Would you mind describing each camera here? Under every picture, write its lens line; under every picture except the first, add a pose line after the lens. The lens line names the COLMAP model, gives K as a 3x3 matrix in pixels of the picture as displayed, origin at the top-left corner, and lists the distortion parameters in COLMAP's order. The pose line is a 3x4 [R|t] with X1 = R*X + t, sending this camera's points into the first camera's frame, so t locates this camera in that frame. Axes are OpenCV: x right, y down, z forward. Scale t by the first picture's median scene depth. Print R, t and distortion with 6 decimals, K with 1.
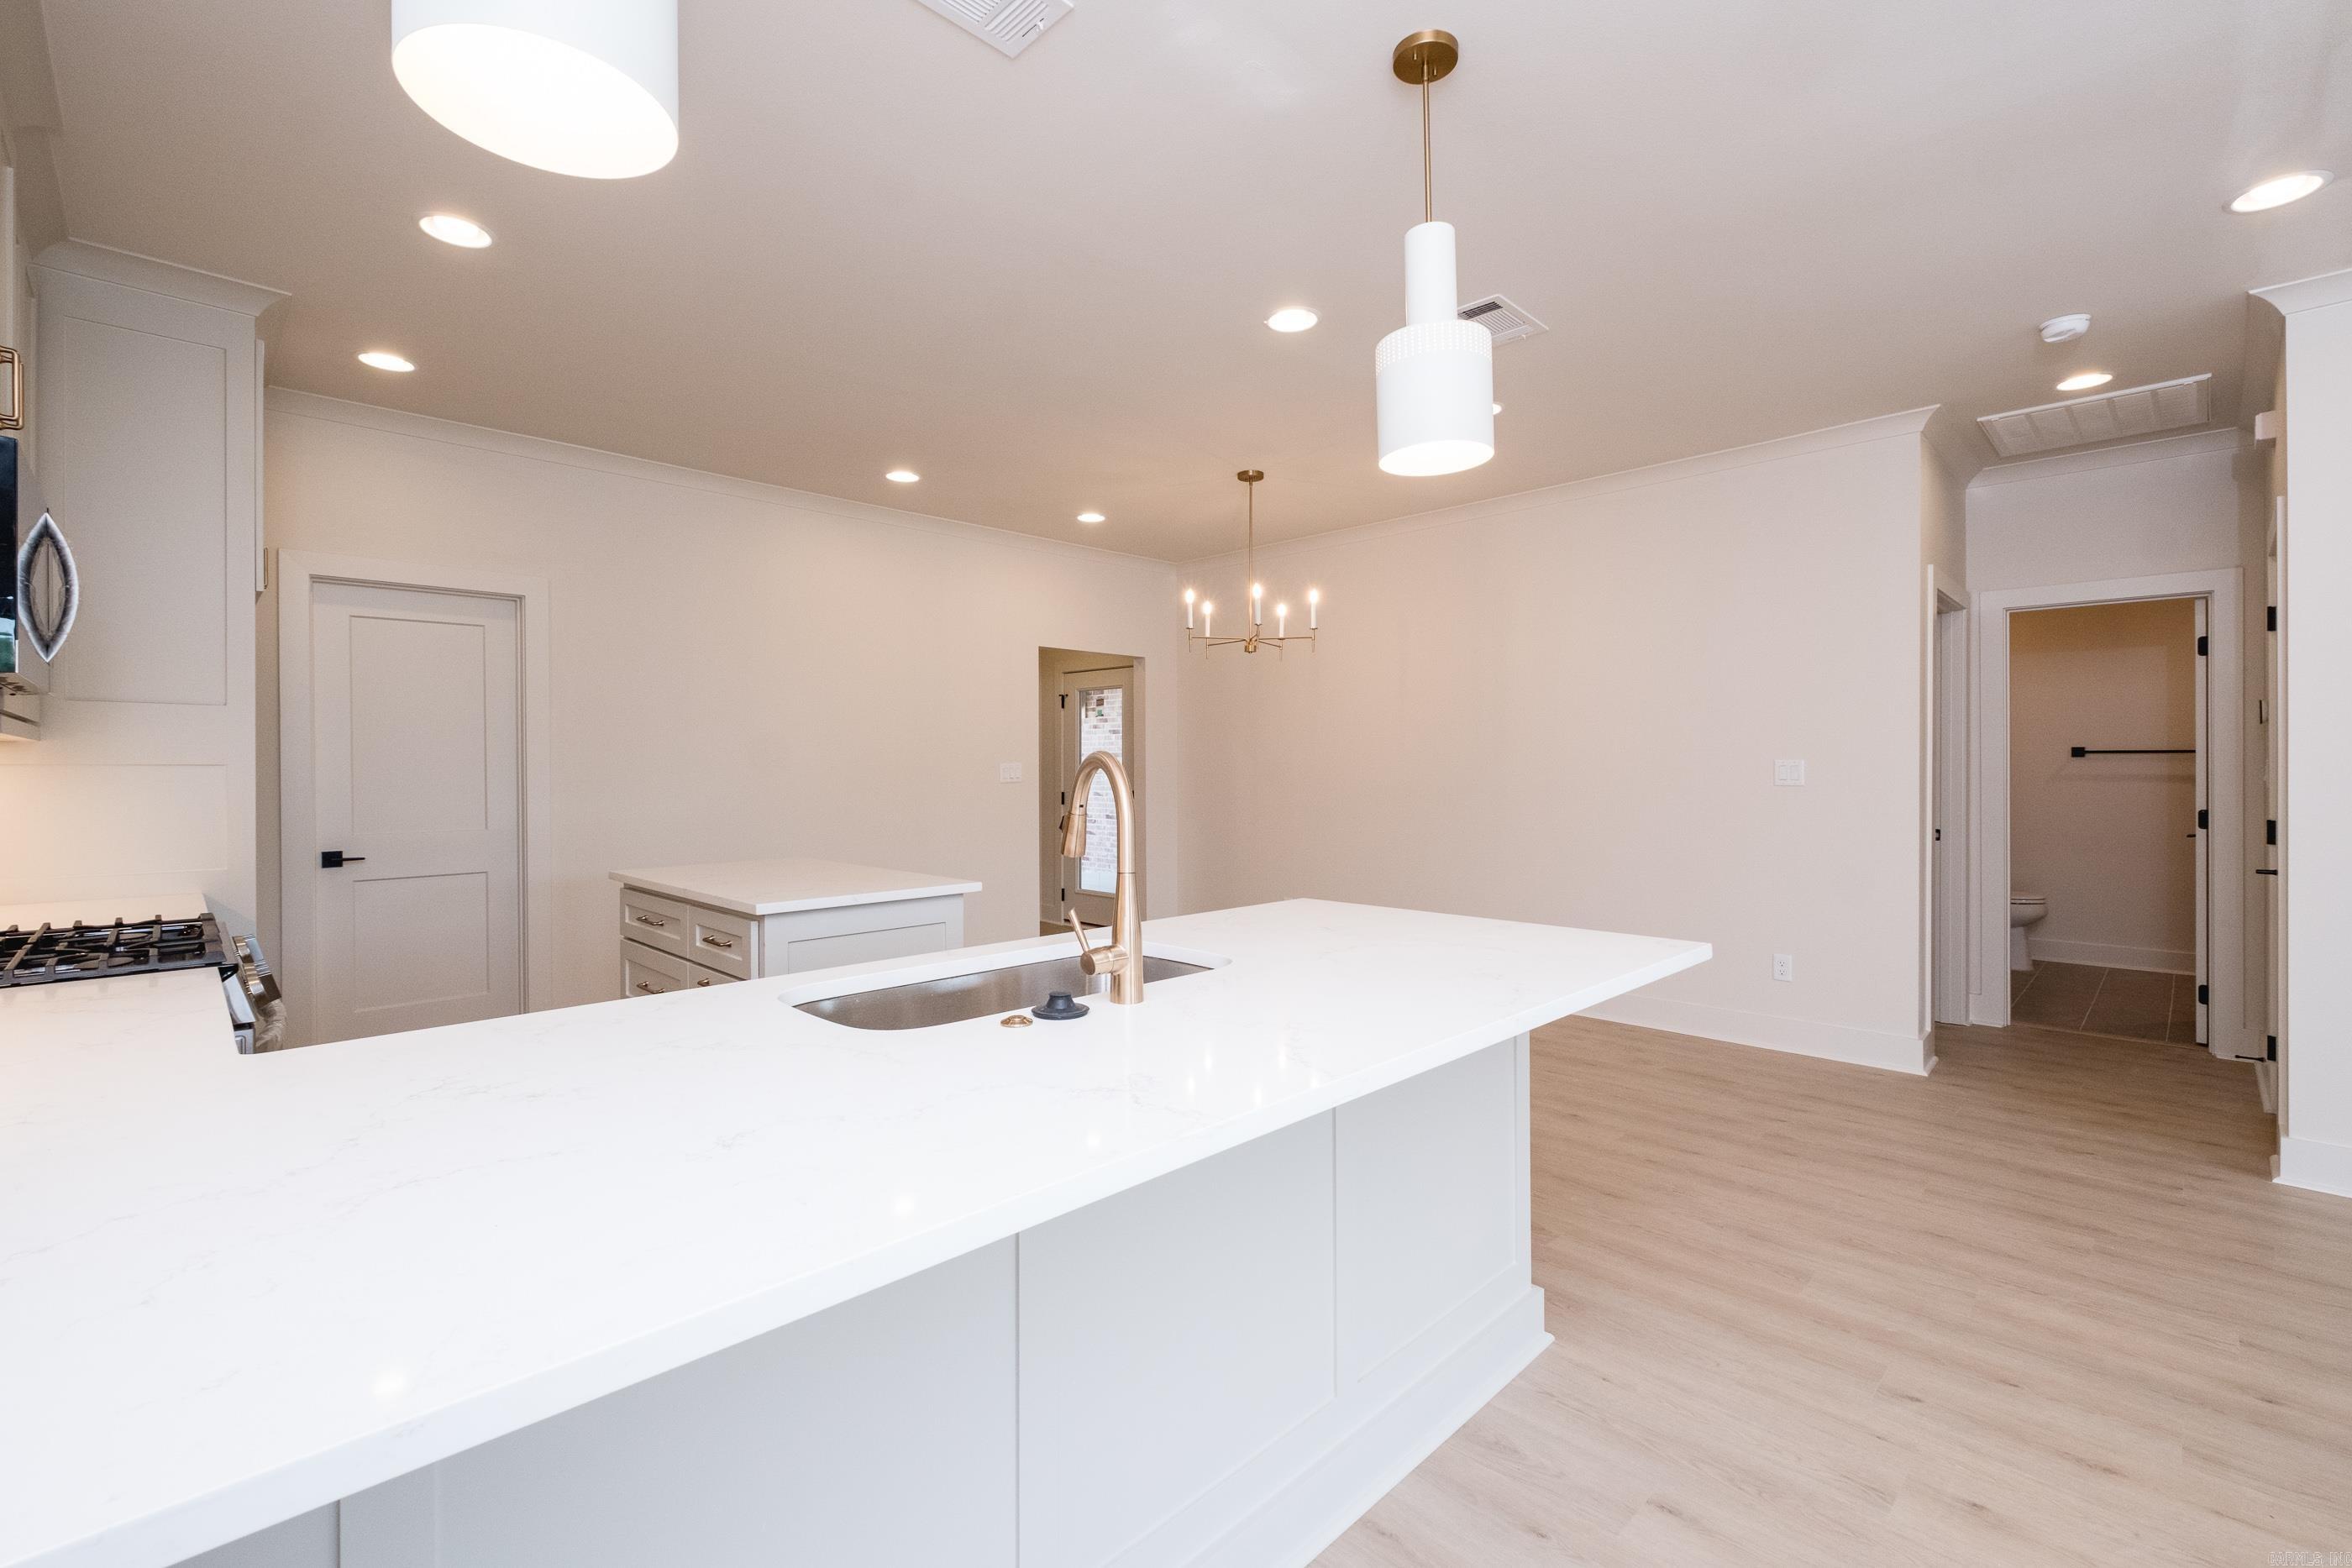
lens RADIAL K [[1023.8, 0, 1178.8], [0, 1023.8, 771.6], [0, 0, 1]] dist [0.009321, -0.005988]
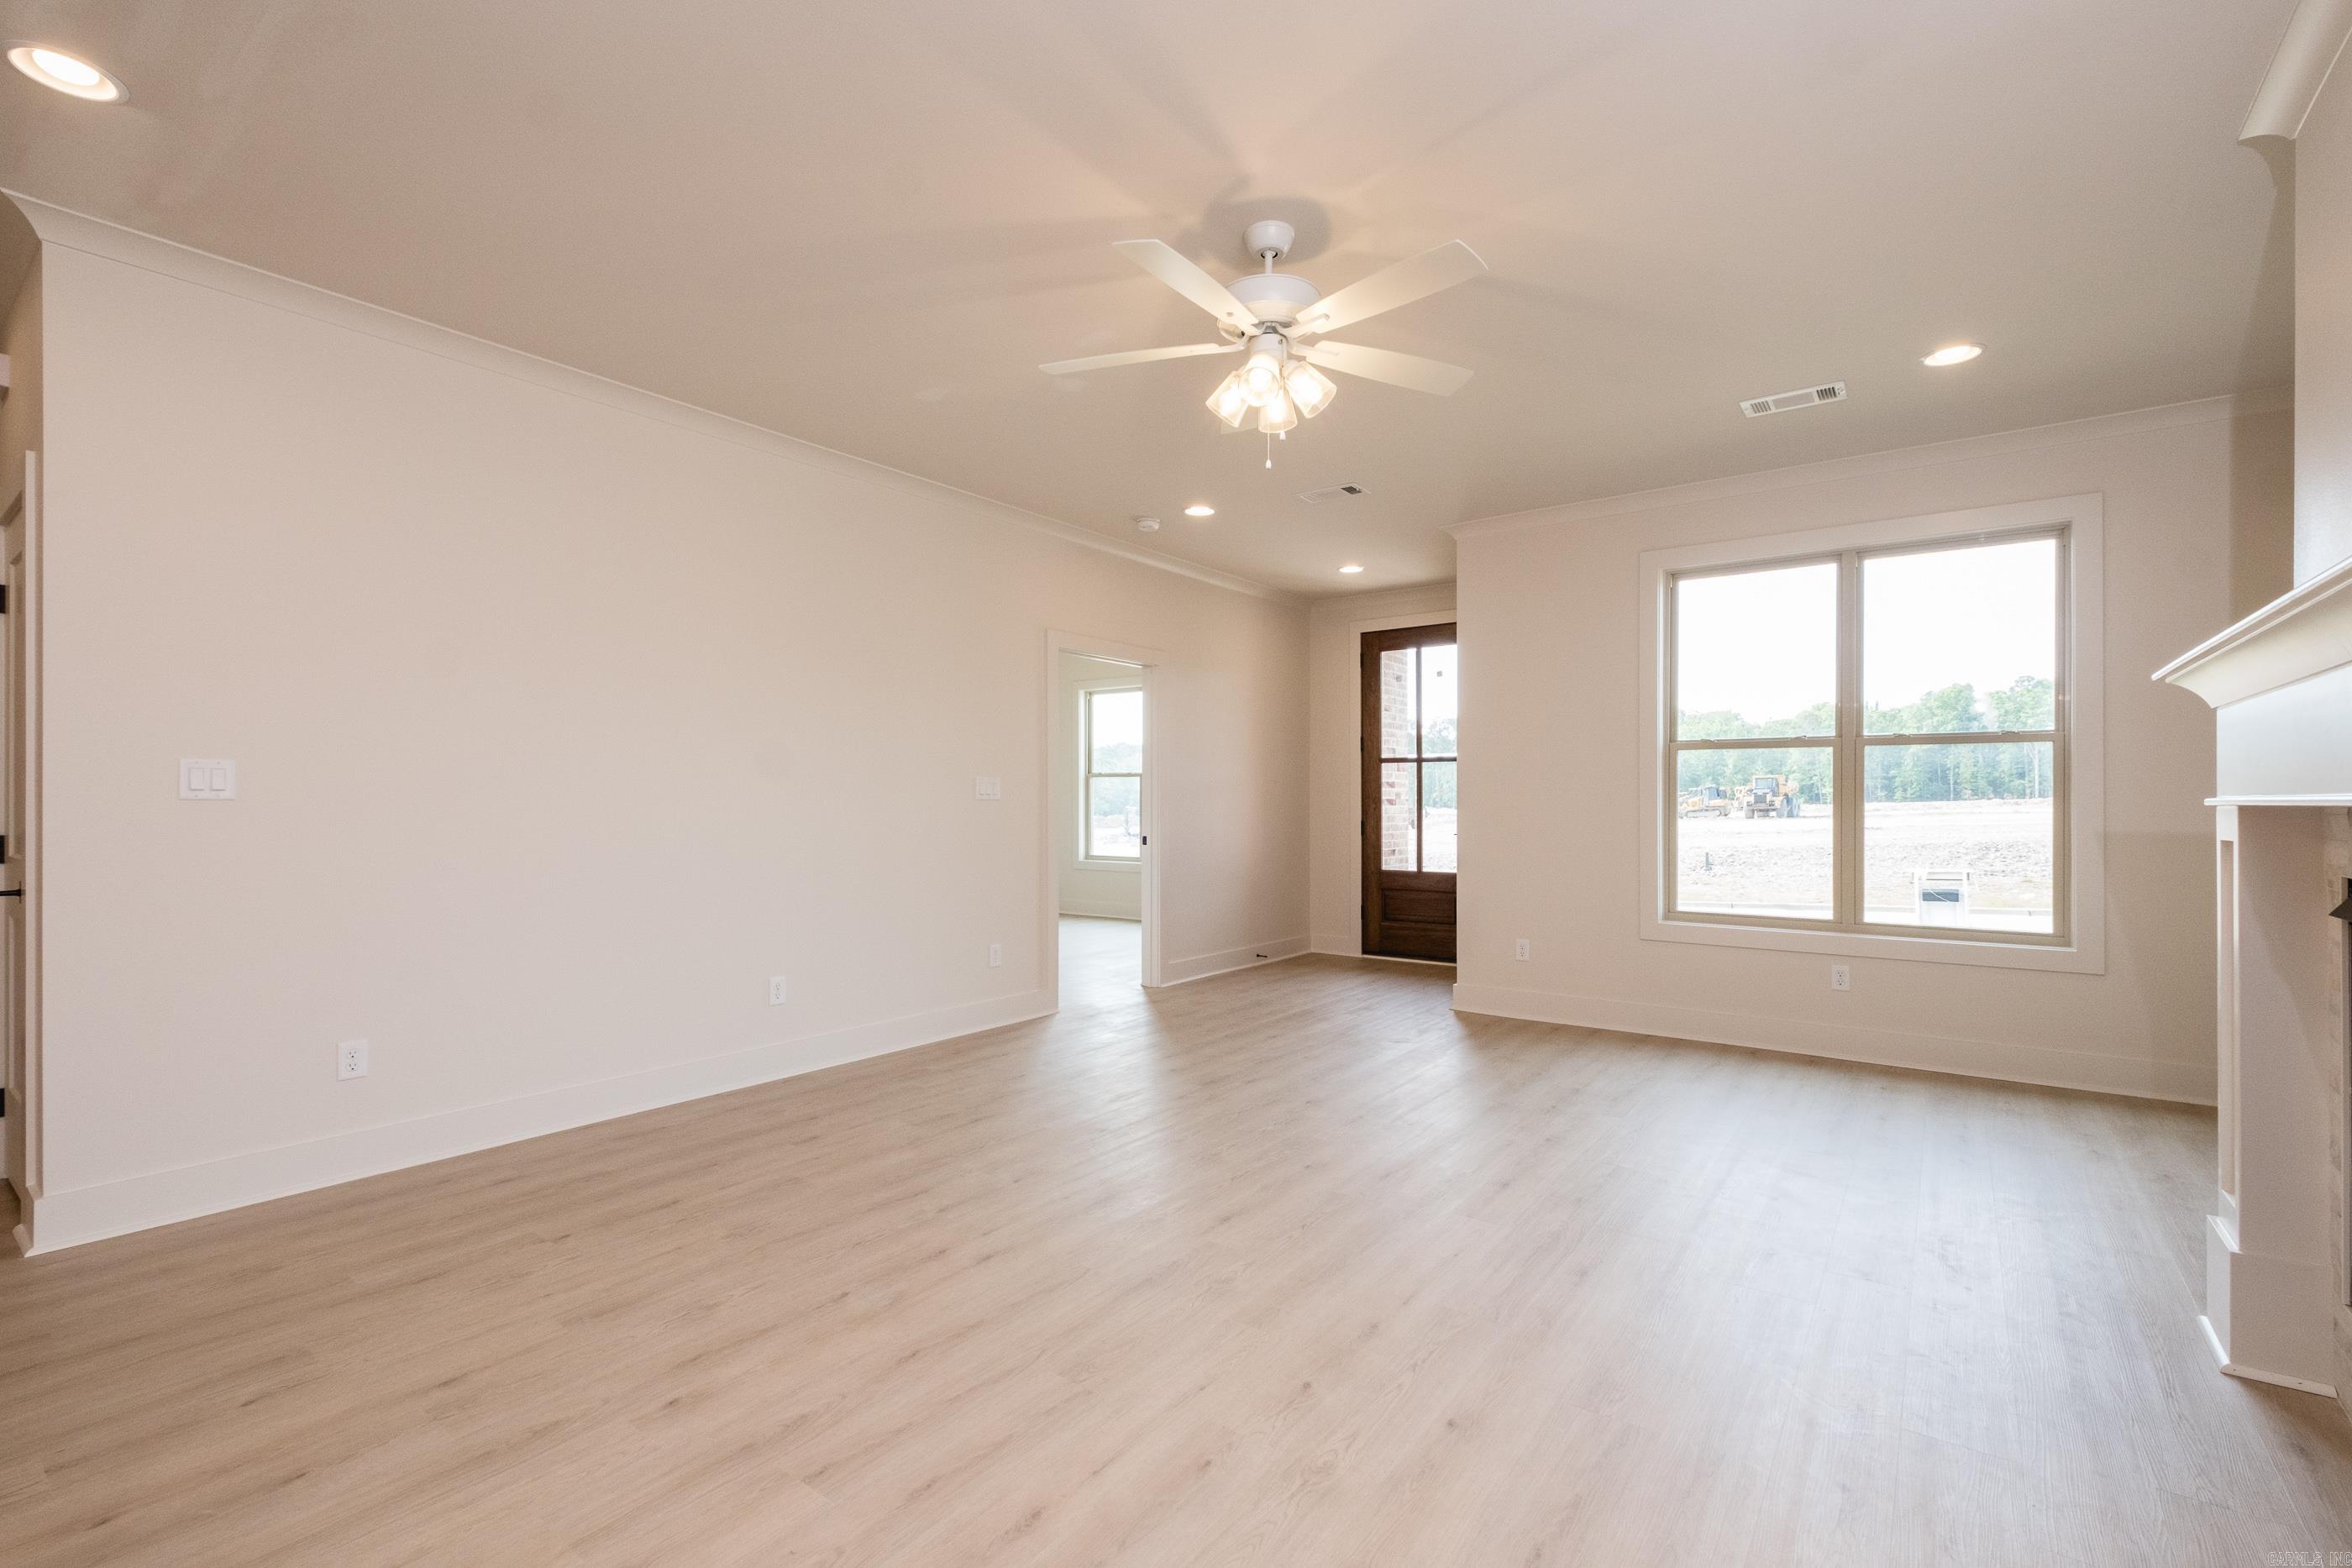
lens RADIAL K [[1023.8, 0, 1178.3], [0, 1023.8, 813.9], [0, 0, 1]] dist [0.009321, -0.005988]
pose [[-0.145980, -0.009030, 0.989246, 0.066426], [0.001946, 0.999954, 0.009415, 0.019566], [-0.989286, 0.003299, -0.145956, 0.136575]]
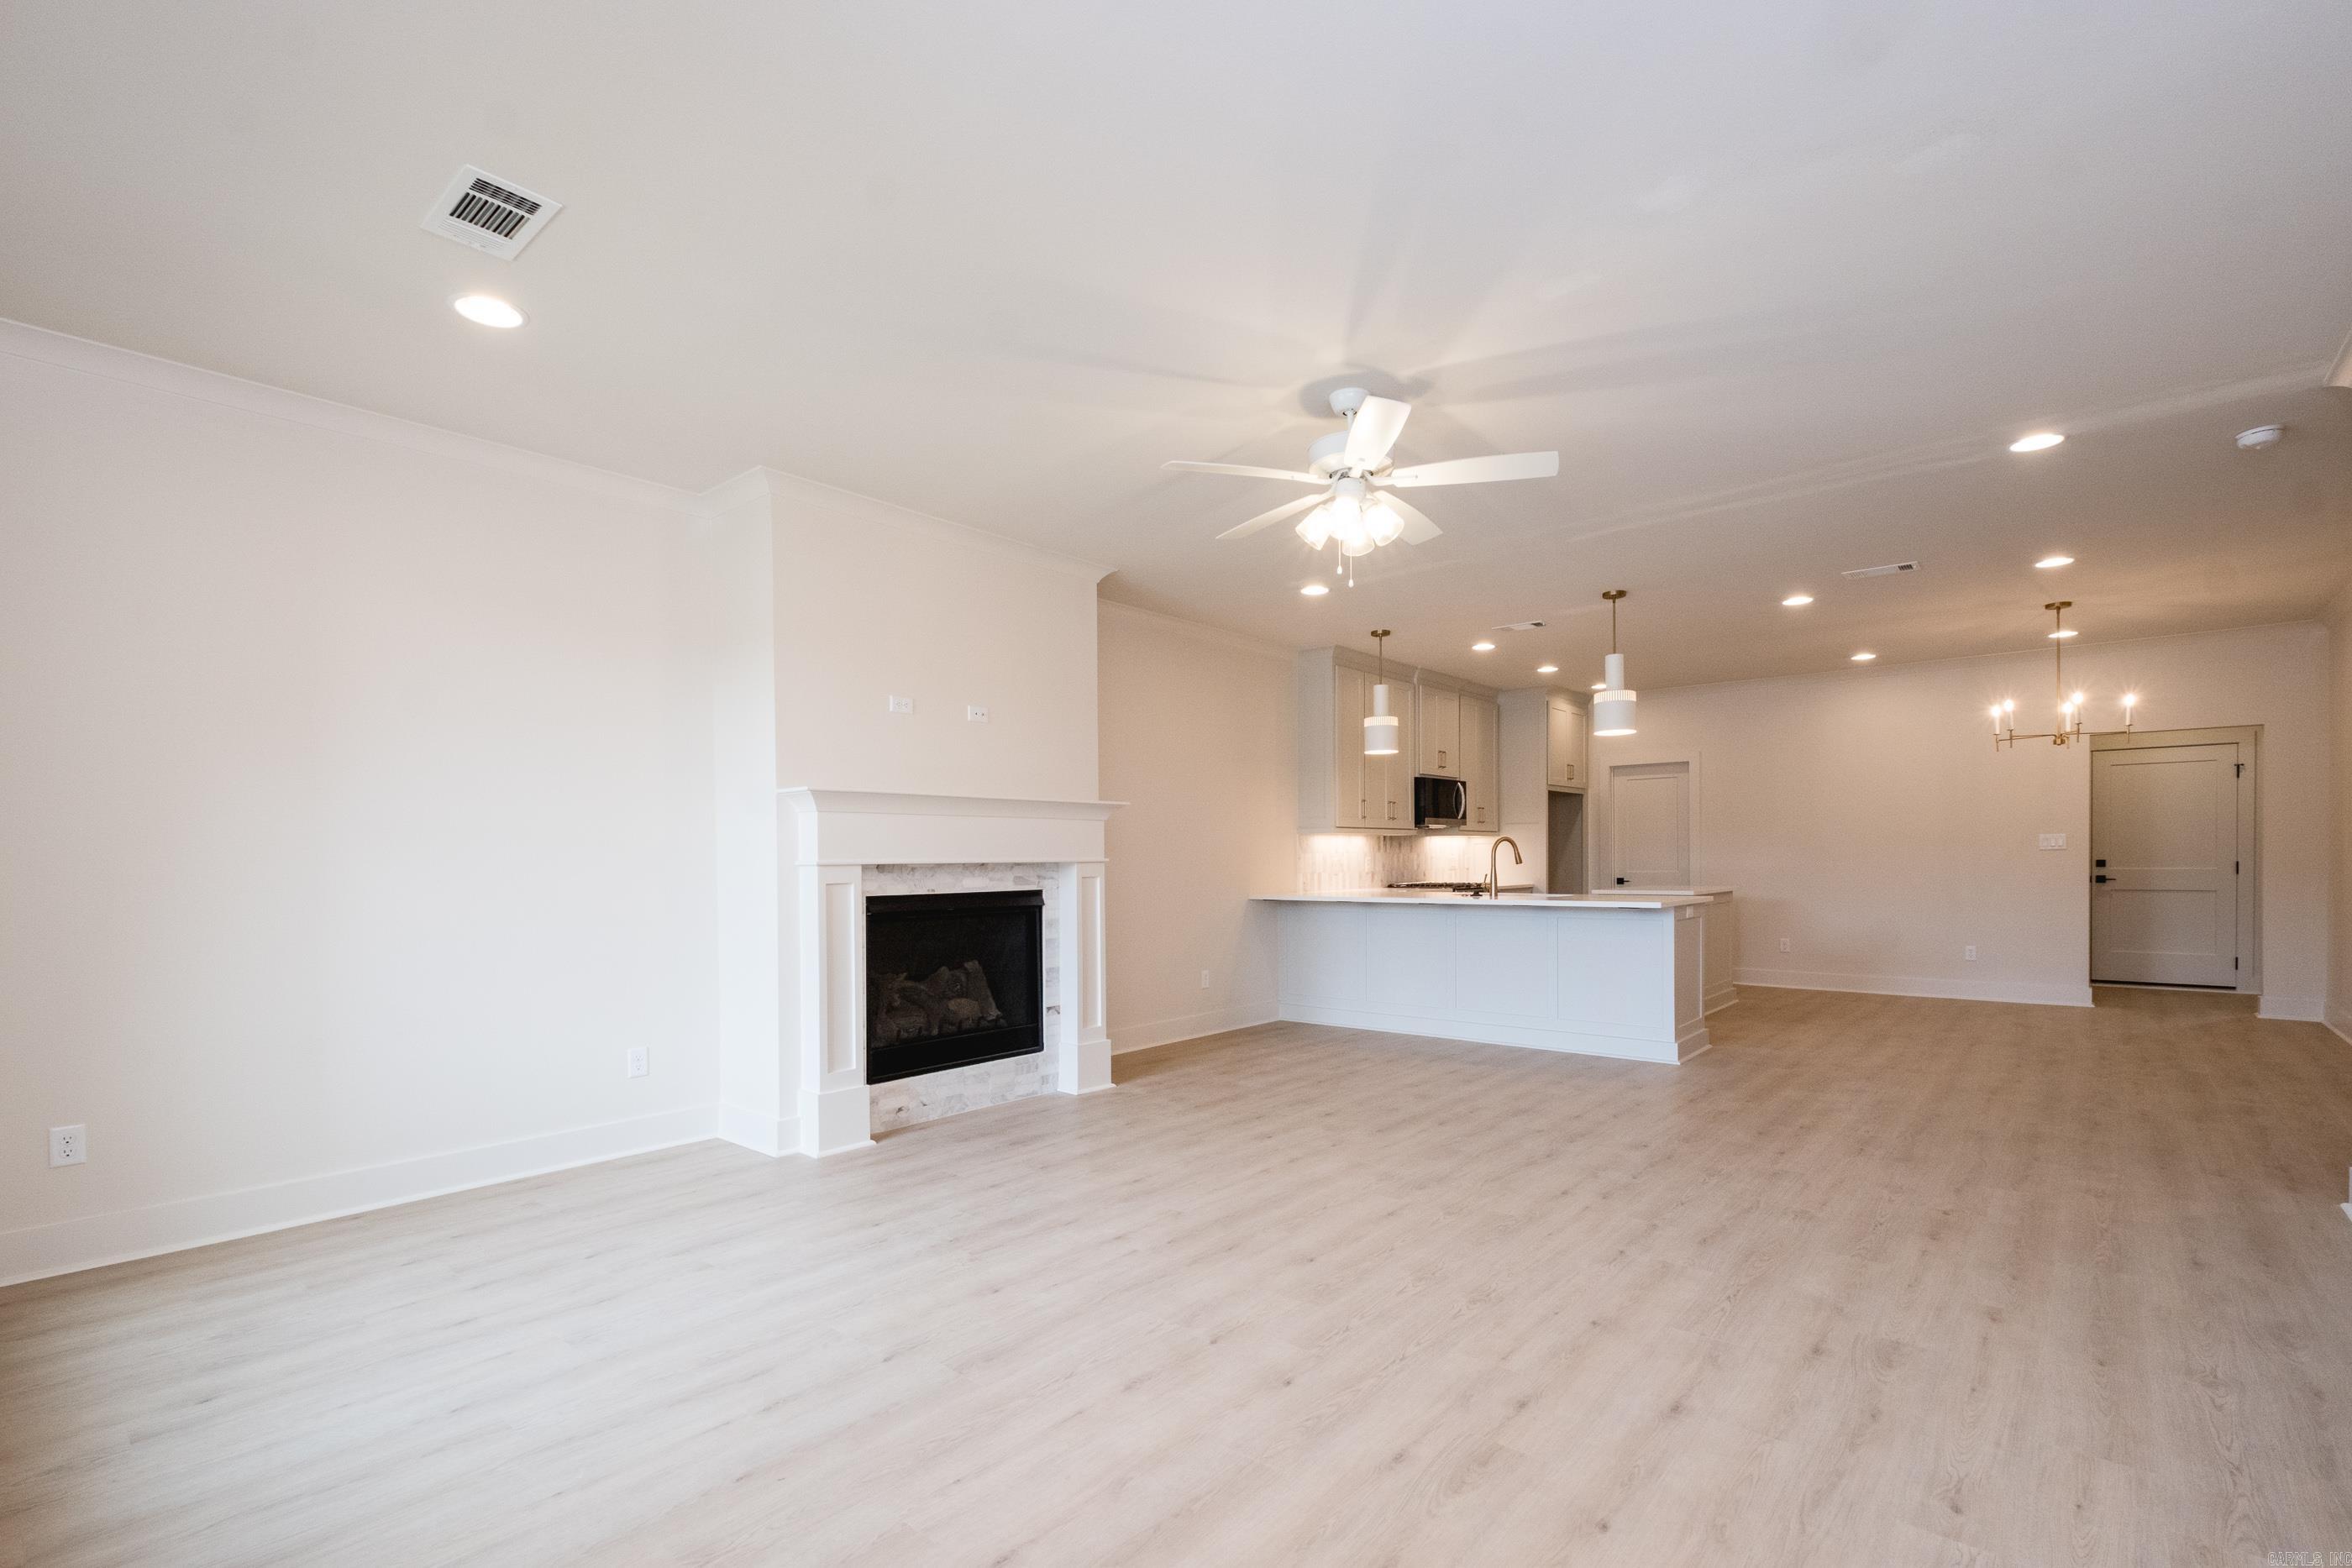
lens RADIAL K [[1059.8, 0, 1188.5], [0, 1059.8, 876.3], [0, 0, 1]] dist [0.009772, -0.003781]
pose [[0.083798, 0.019414, -0.996294, 1.640921], [0.008299, 0.999762, 0.020180, 0.014675], [0.996448, -0.009959, 0.083617, -0.242036]]
